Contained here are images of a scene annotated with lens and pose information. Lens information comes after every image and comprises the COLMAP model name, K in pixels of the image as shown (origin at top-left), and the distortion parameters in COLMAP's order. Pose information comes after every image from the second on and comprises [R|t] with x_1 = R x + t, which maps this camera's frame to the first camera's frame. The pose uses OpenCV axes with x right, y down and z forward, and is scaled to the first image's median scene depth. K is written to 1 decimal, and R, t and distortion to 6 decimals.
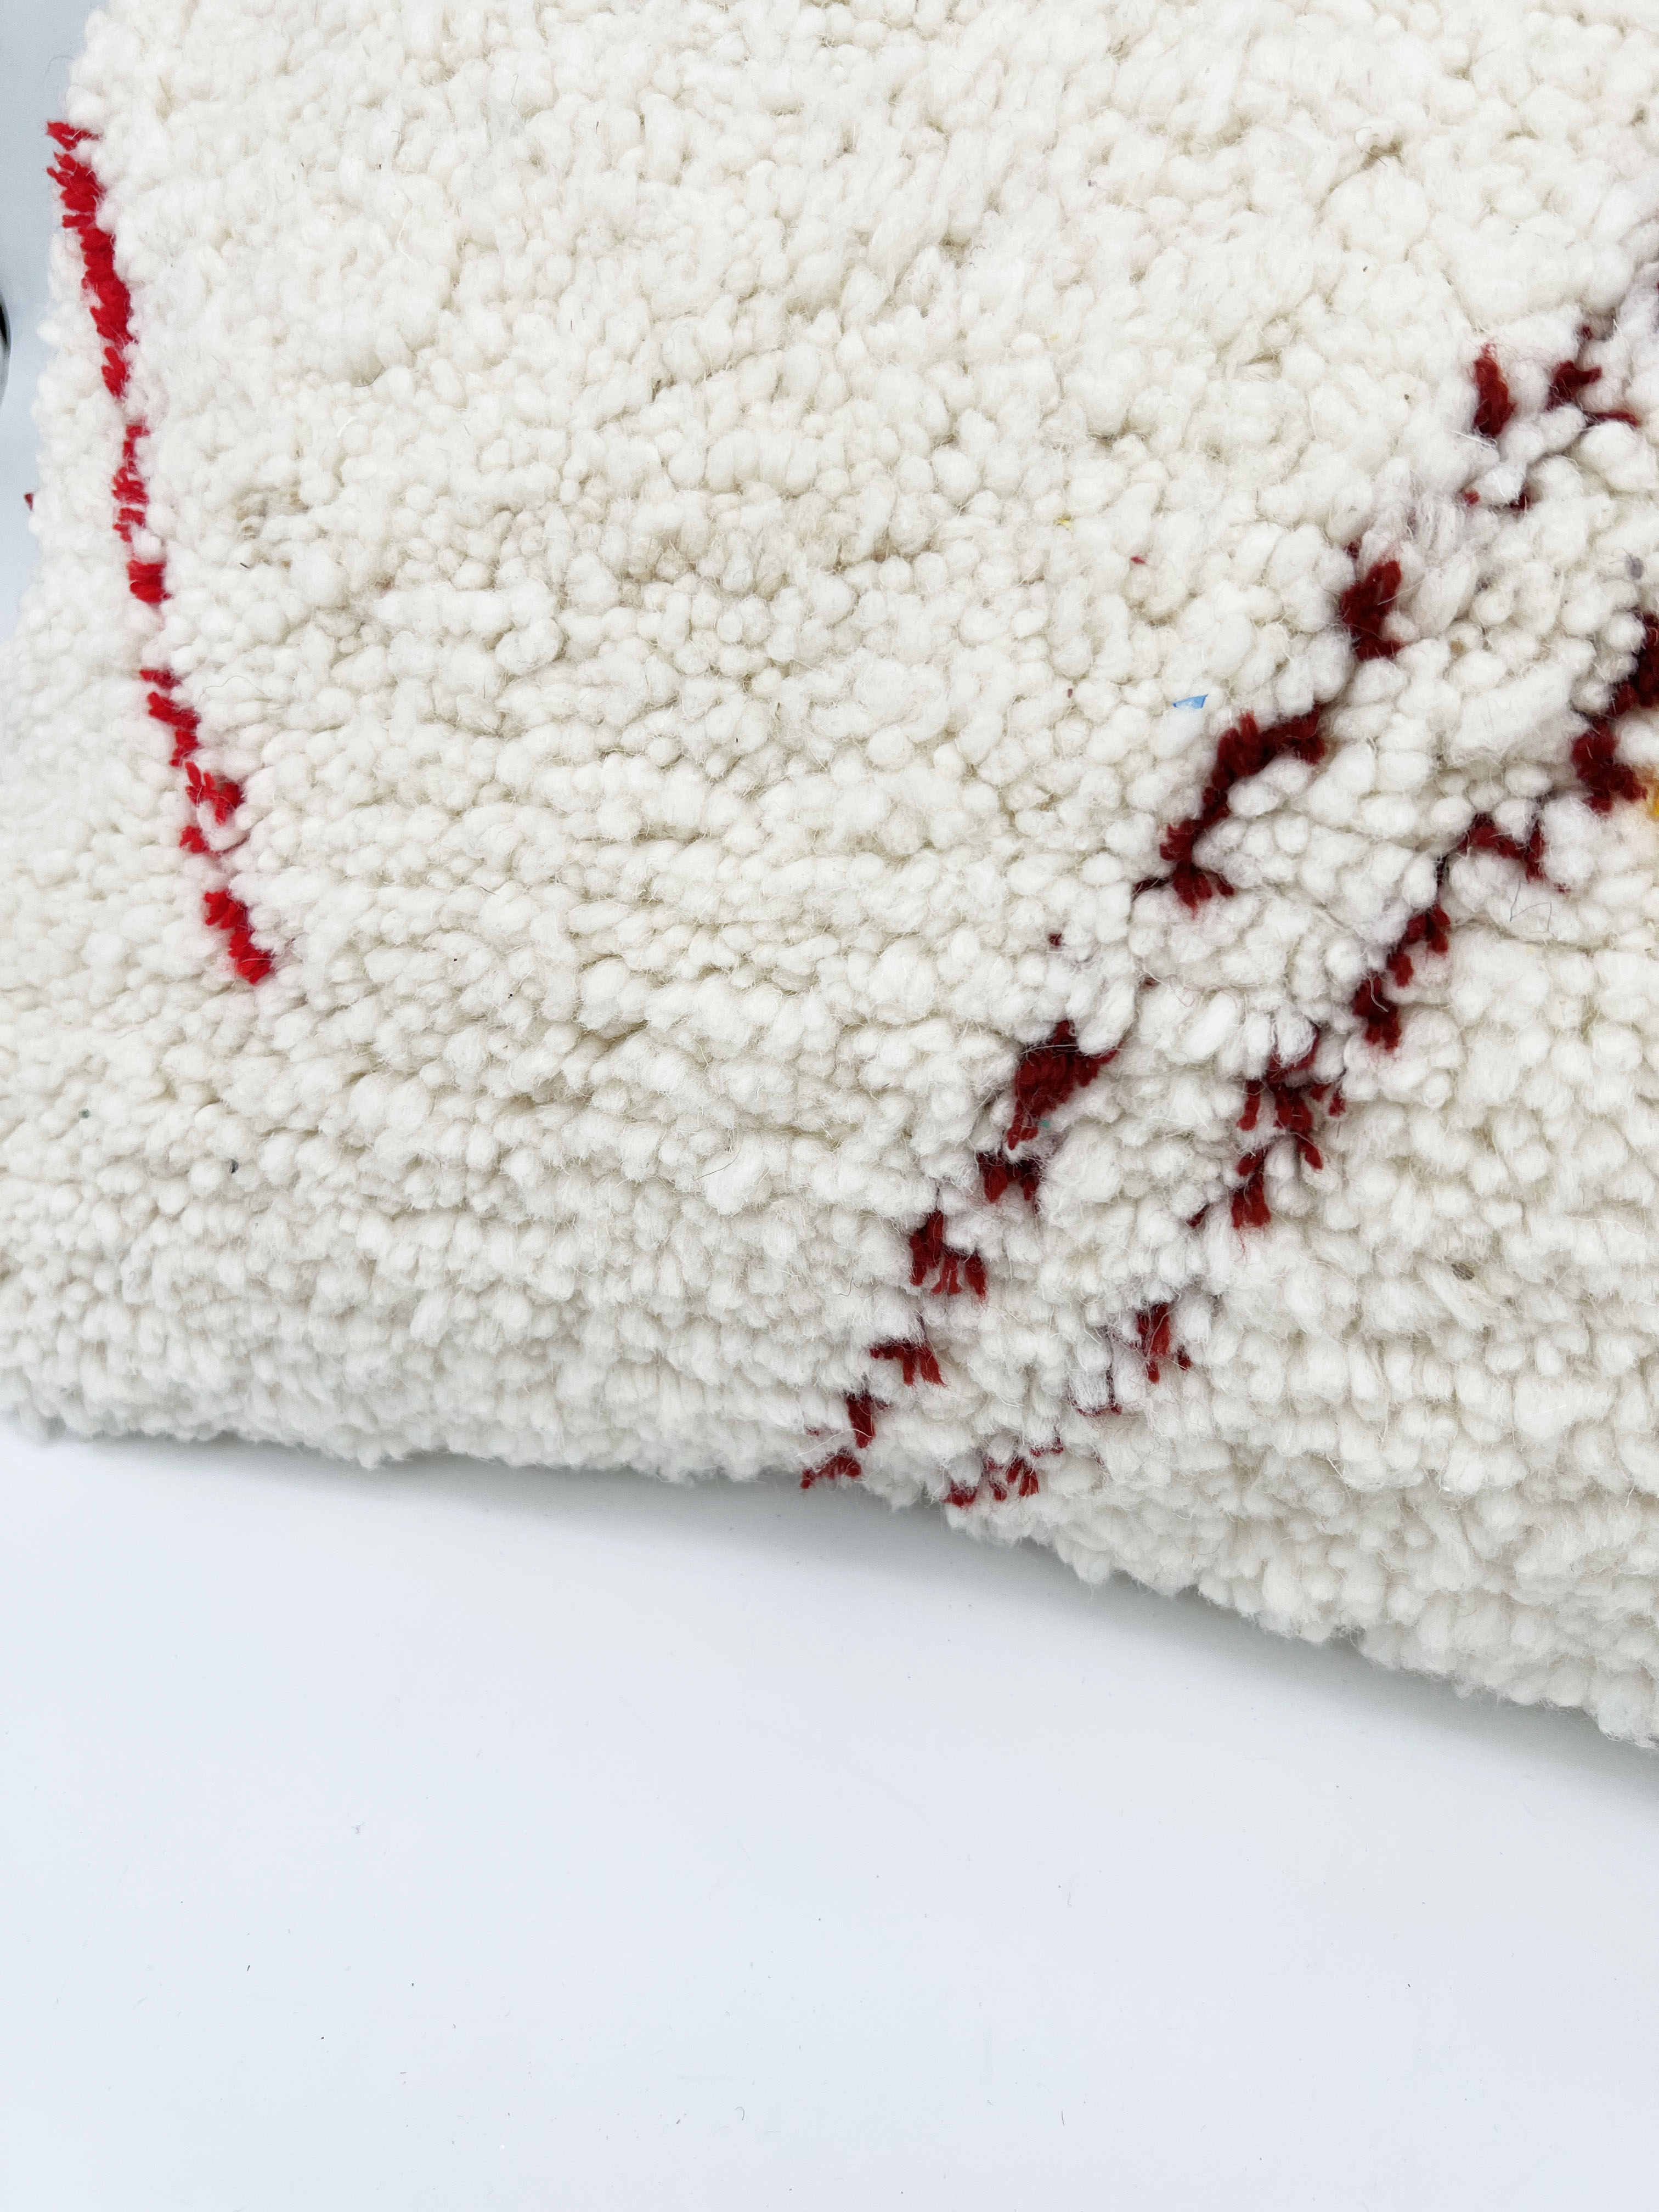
lens RADIAL K [[1674.6, 0, 832.8], [0, 1674.6, 1111.9], [0, 0, 1]] dist [0.087288, -0.156151]
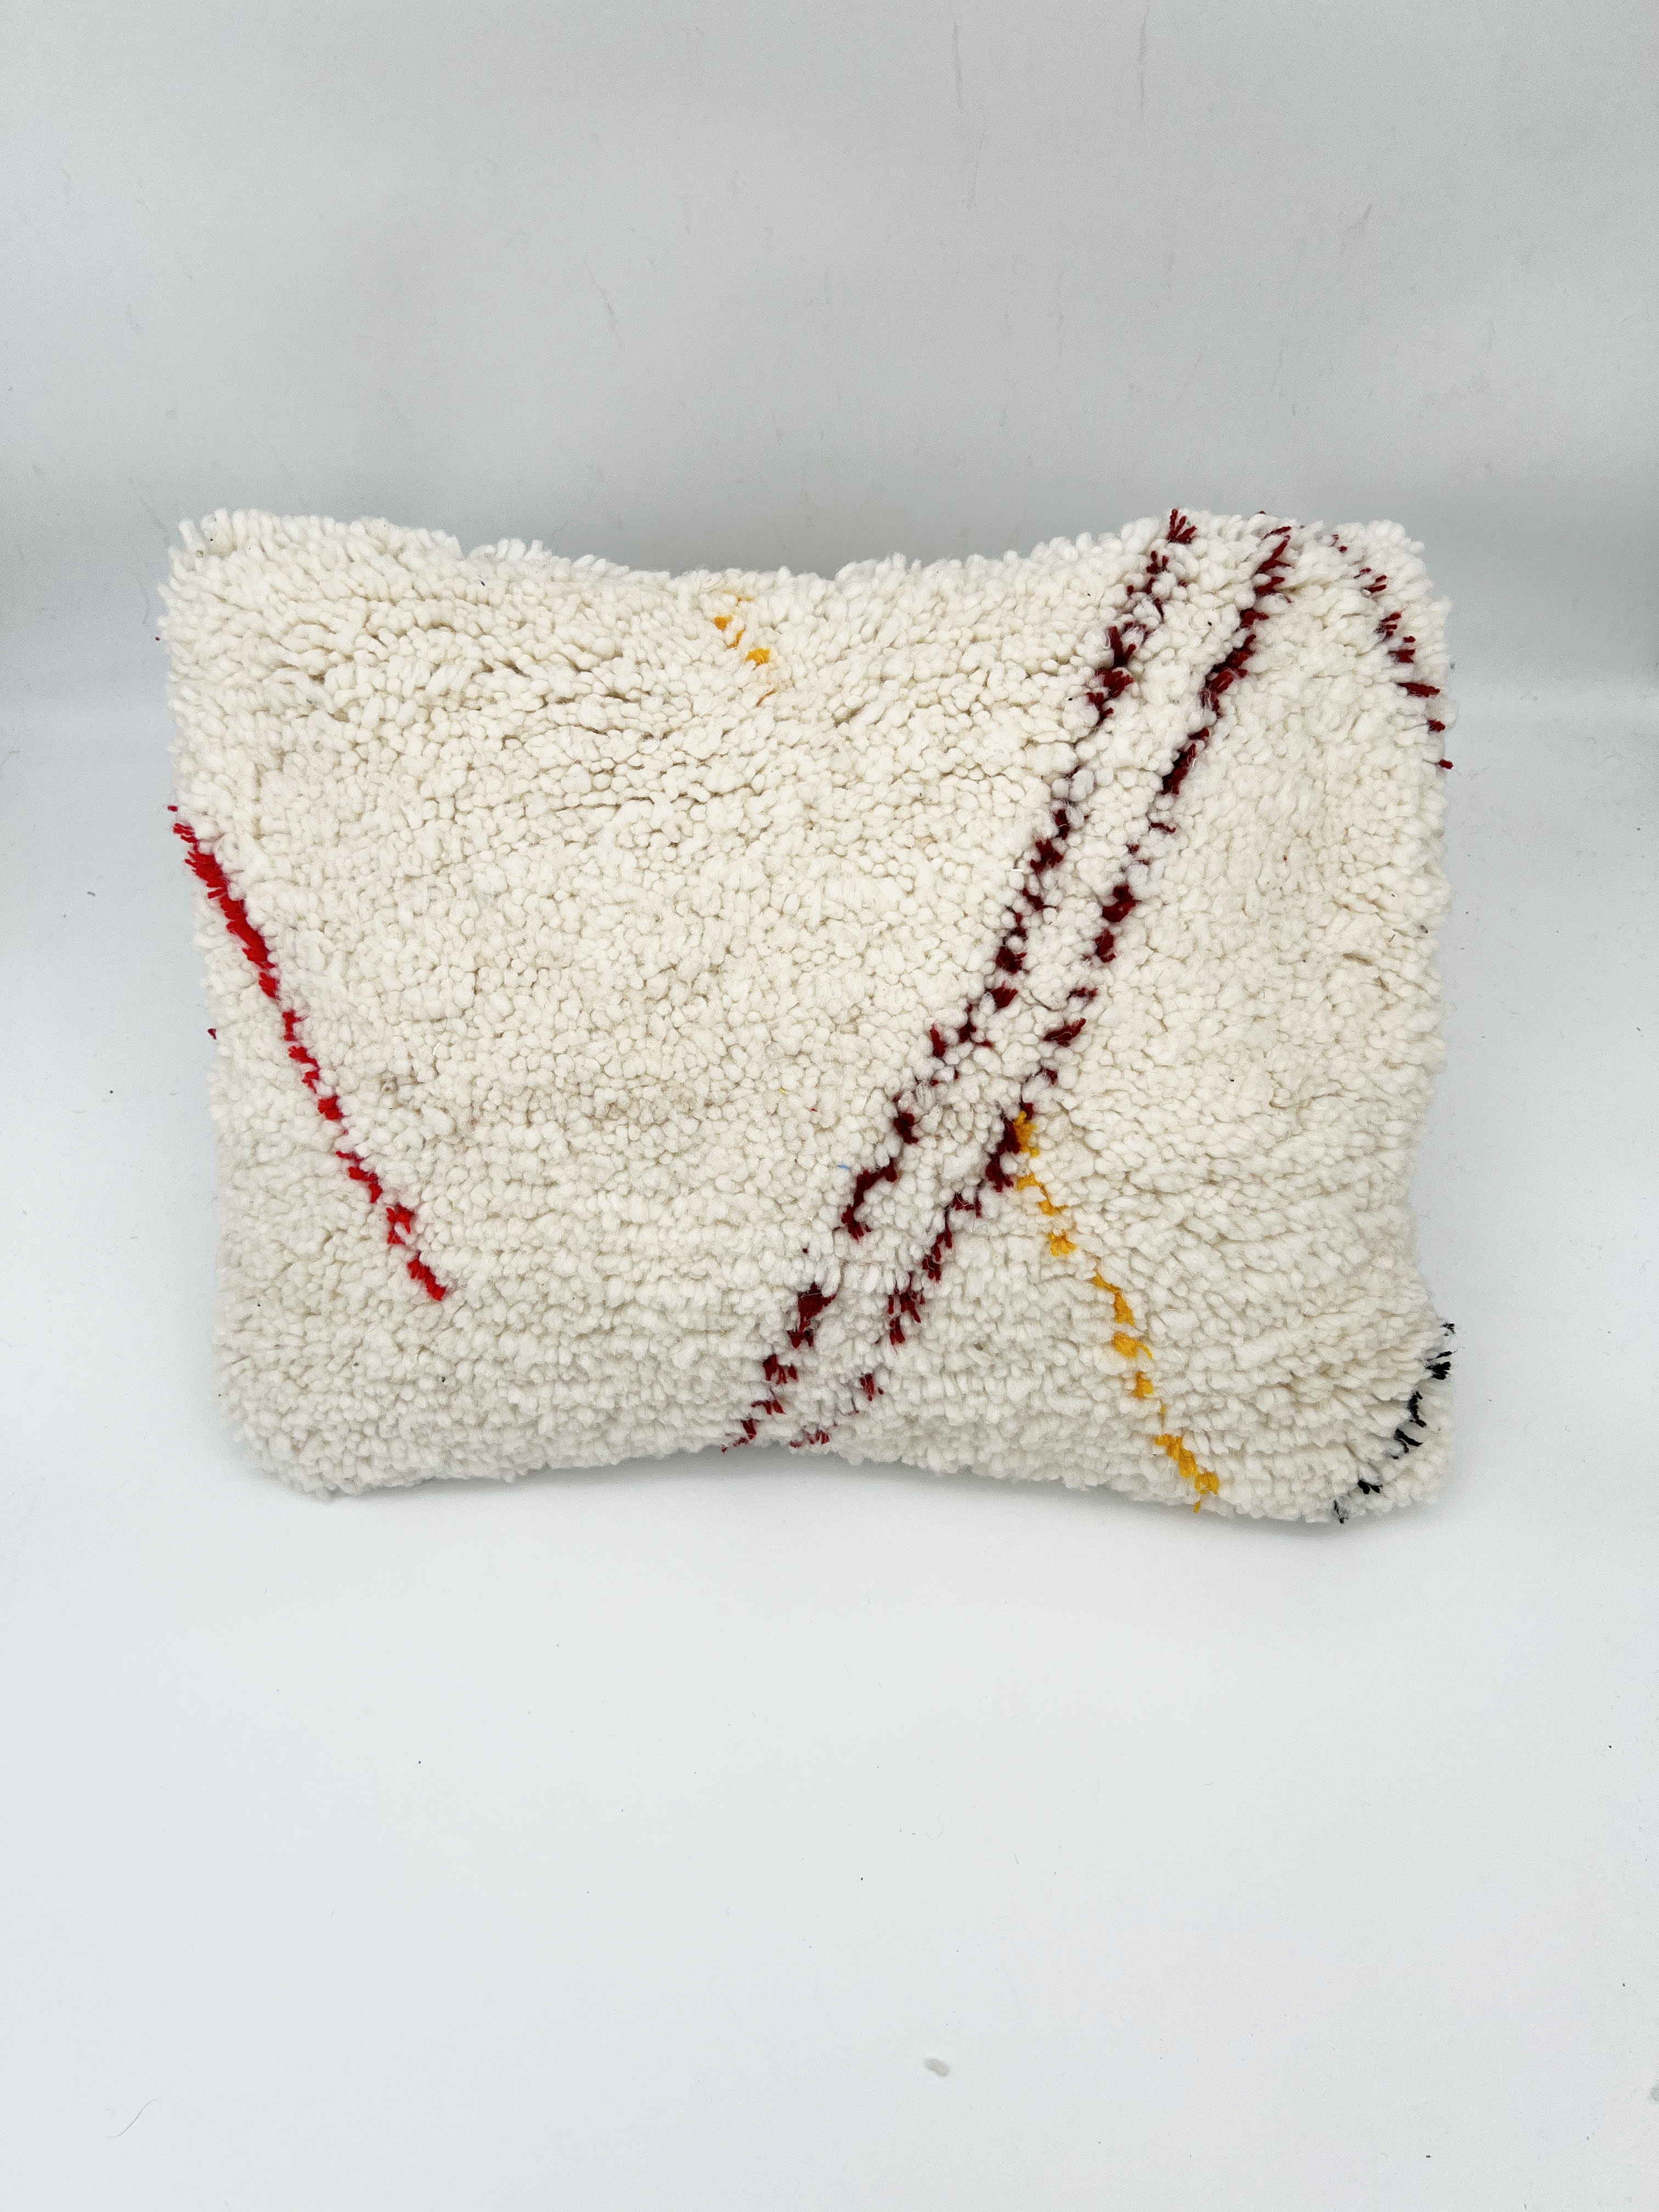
lens RADIAL K [[1671.0, 0, 824.6], [0, 1671.0, 1111.0], [0, 0, 1]] dist [0.198960, -0.582946]
pose [[0.970506, -0.187756, 0.151215, -0.170915], [0.155900, 0.967232, 0.200392, -0.778686], [-0.183885, -0.170908, 0.967976, -1.332915]]
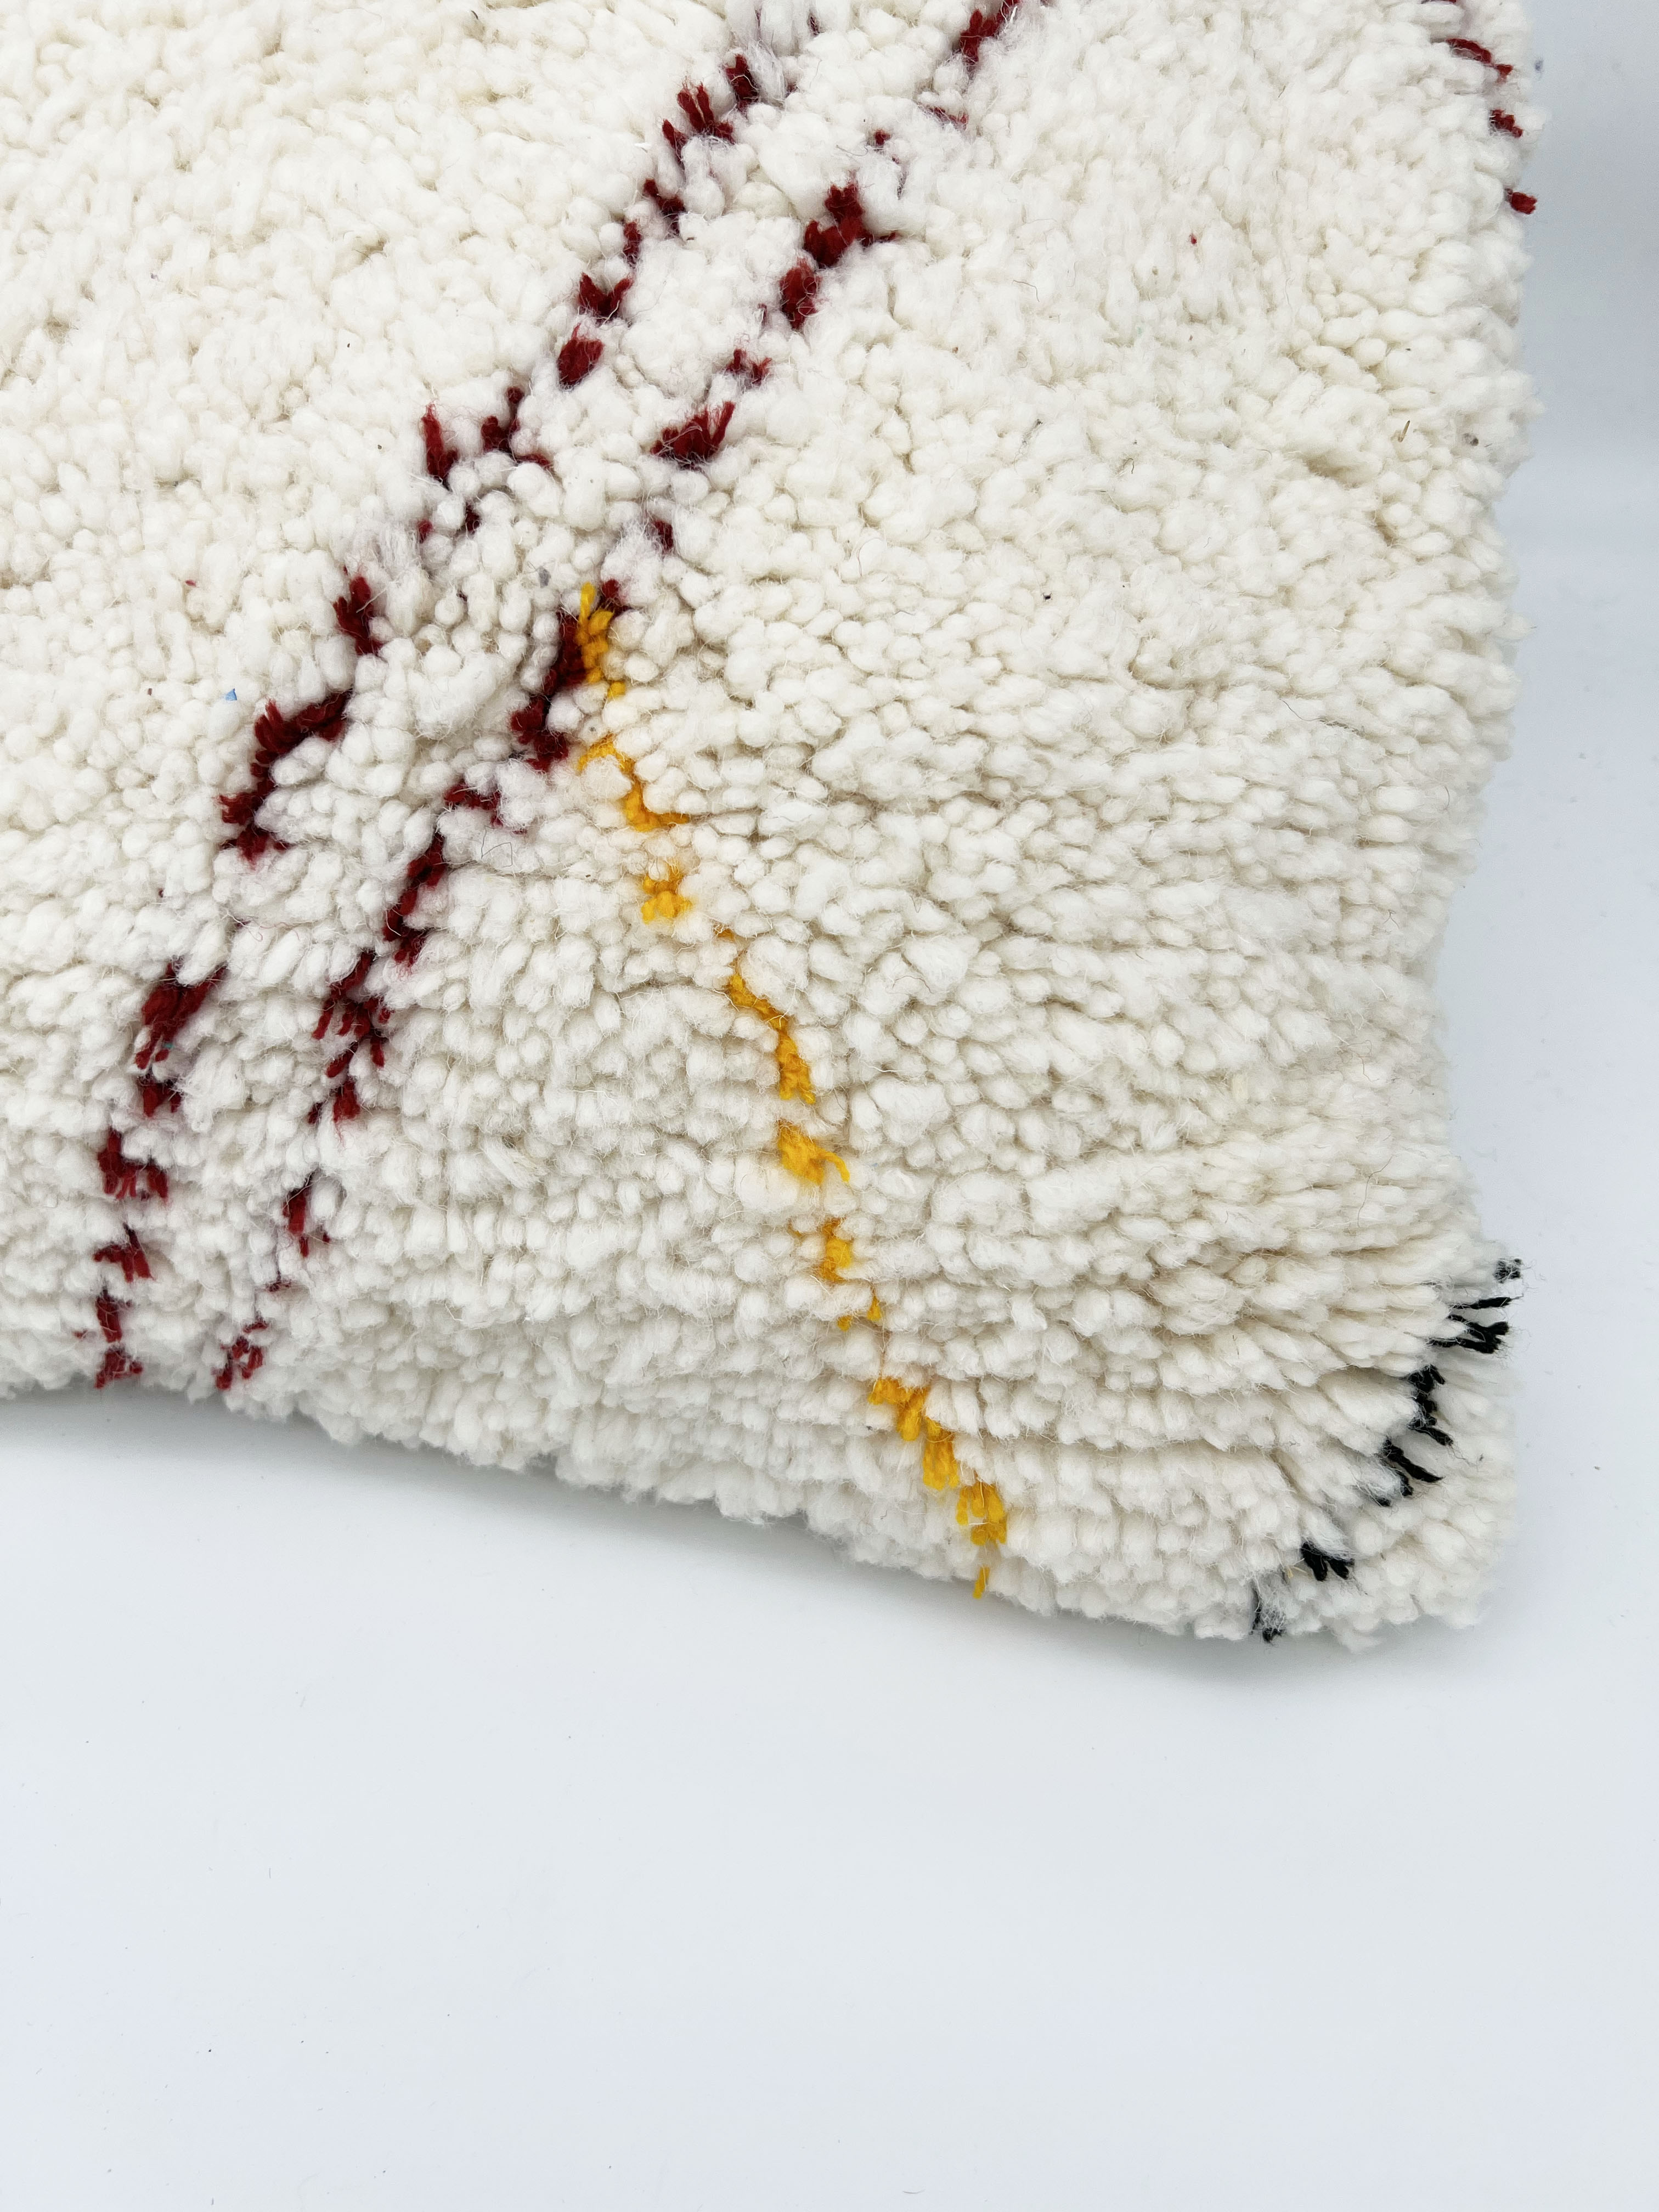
lens RADIAL K [[1727.8, 0, 829.5], [0, 1727.8, 1106.0], [0, 0, 1]] dist [0.057472, -0.098041]
pose [[0.992605, -0.067973, 0.100576, 0.464863], [0.068514, 0.997648, -0.001923, 0.084047], [-0.100209, 0.008800, 0.994927, -0.290086]]
